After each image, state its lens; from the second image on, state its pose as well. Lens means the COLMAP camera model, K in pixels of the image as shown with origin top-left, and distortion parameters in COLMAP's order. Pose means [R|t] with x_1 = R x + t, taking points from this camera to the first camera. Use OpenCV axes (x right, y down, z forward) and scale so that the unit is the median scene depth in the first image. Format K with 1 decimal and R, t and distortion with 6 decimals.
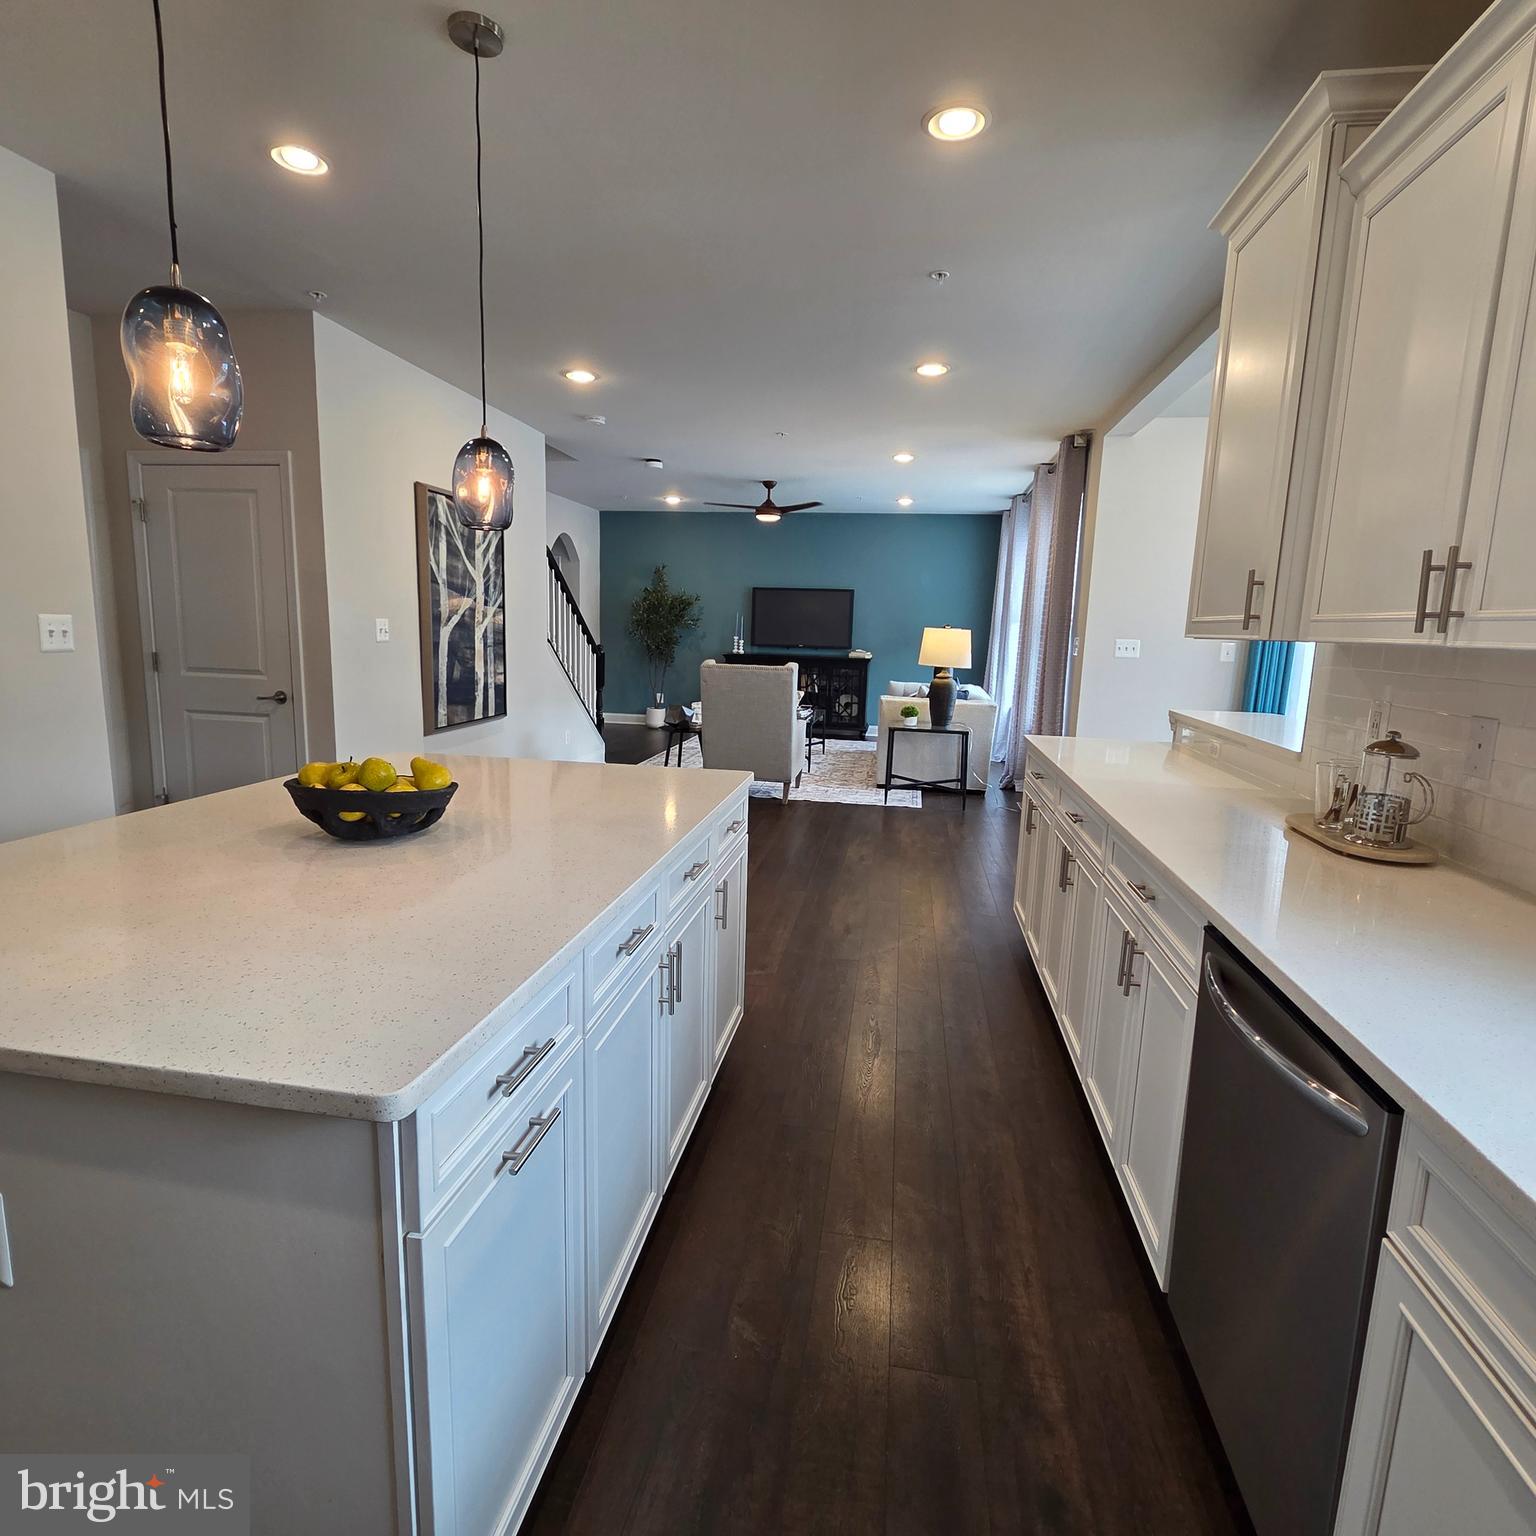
lens RADIAL K [[841.4, 0, 766.9], [0, 841.4, 758.9], [0, 0, 1]] dist [0.001135, -0.001211]
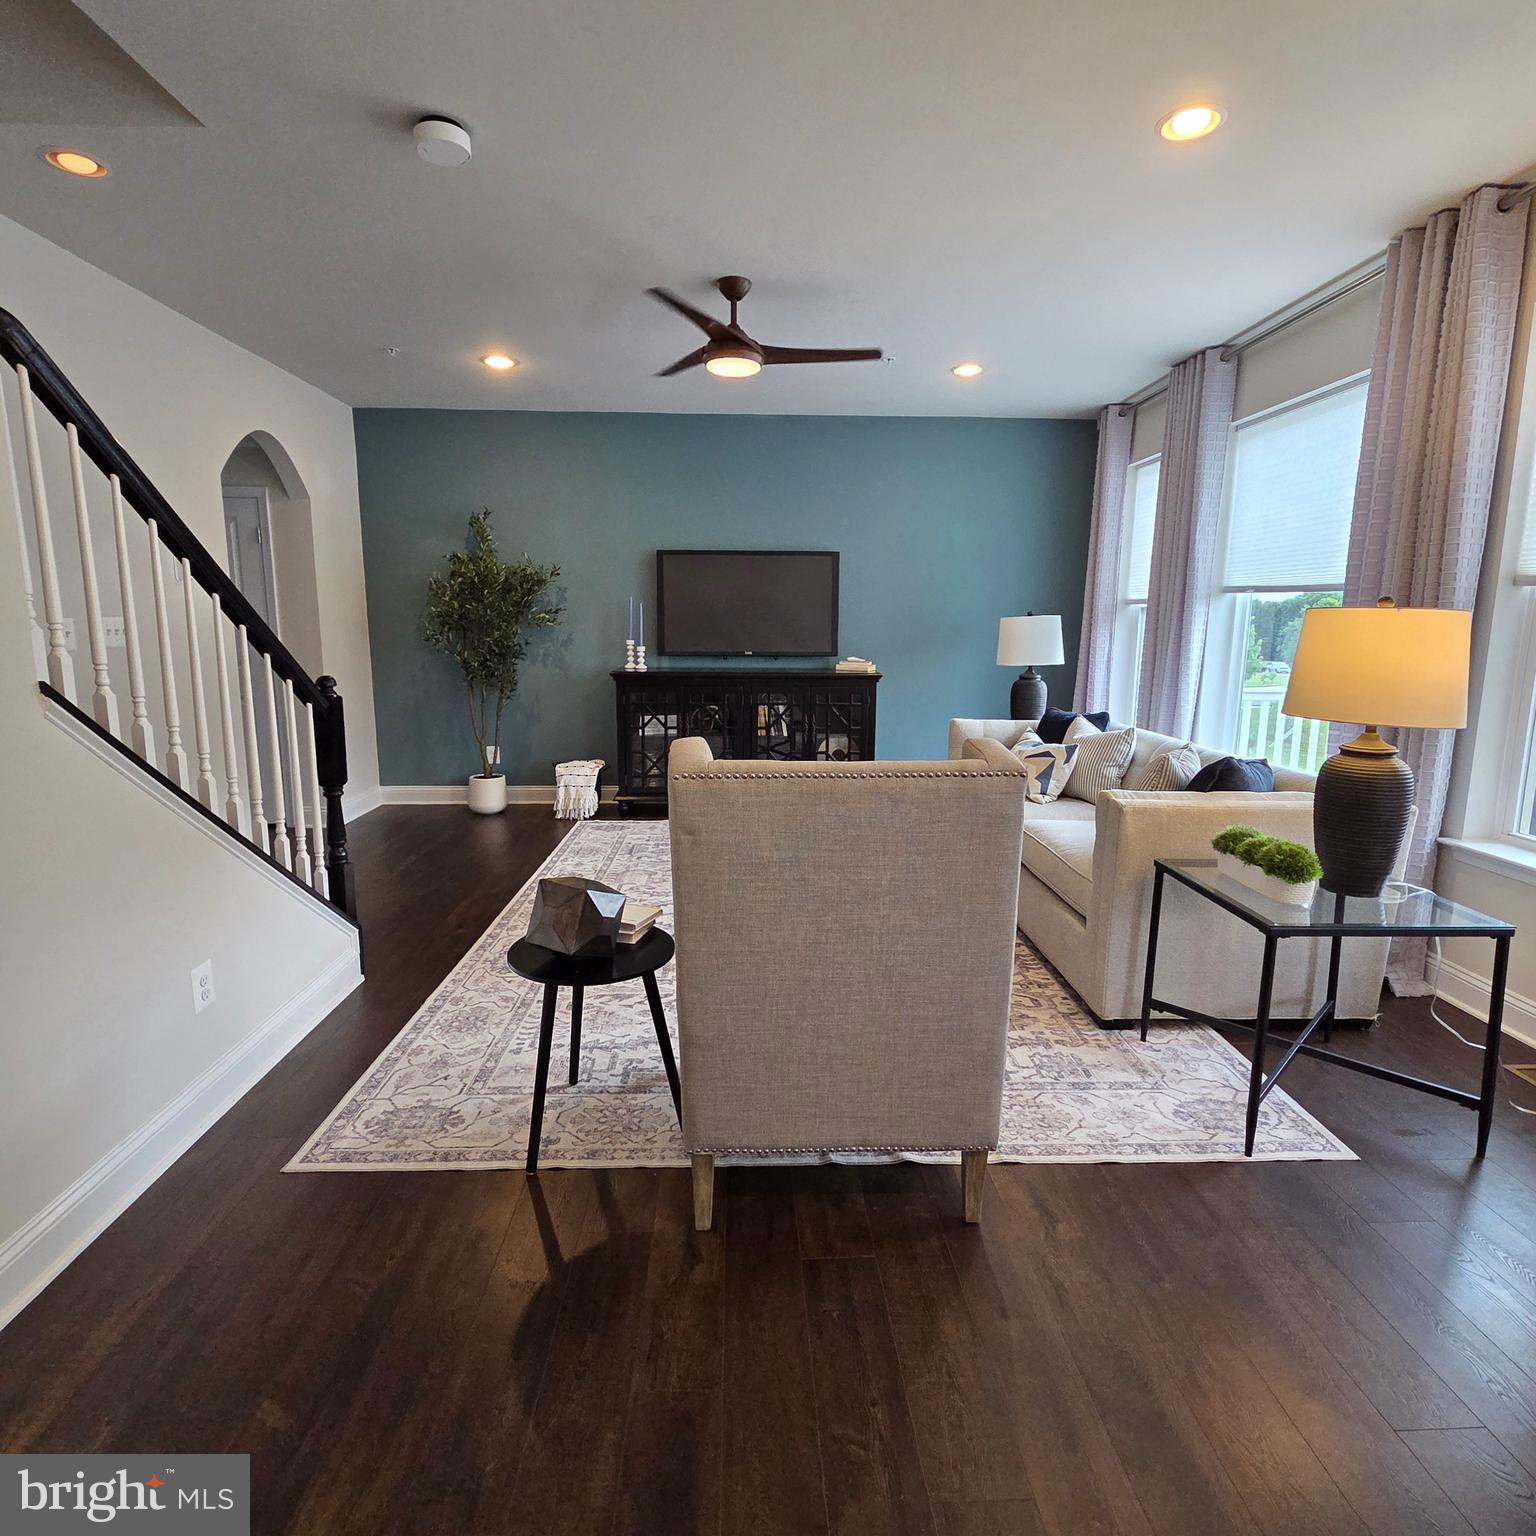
lens RADIAL K [[841.4, 0, 766.9], [0, 841.4, 758.9], [0, 0, 1]] dist [0.001135, -0.001211]
pose [[0.980160, -0.054419, 0.190593, -0.058527], [0.053414, 0.998518, 0.010411, -0.068588], [-0.190877, -0.000024, 0.981614, 0.441641]]
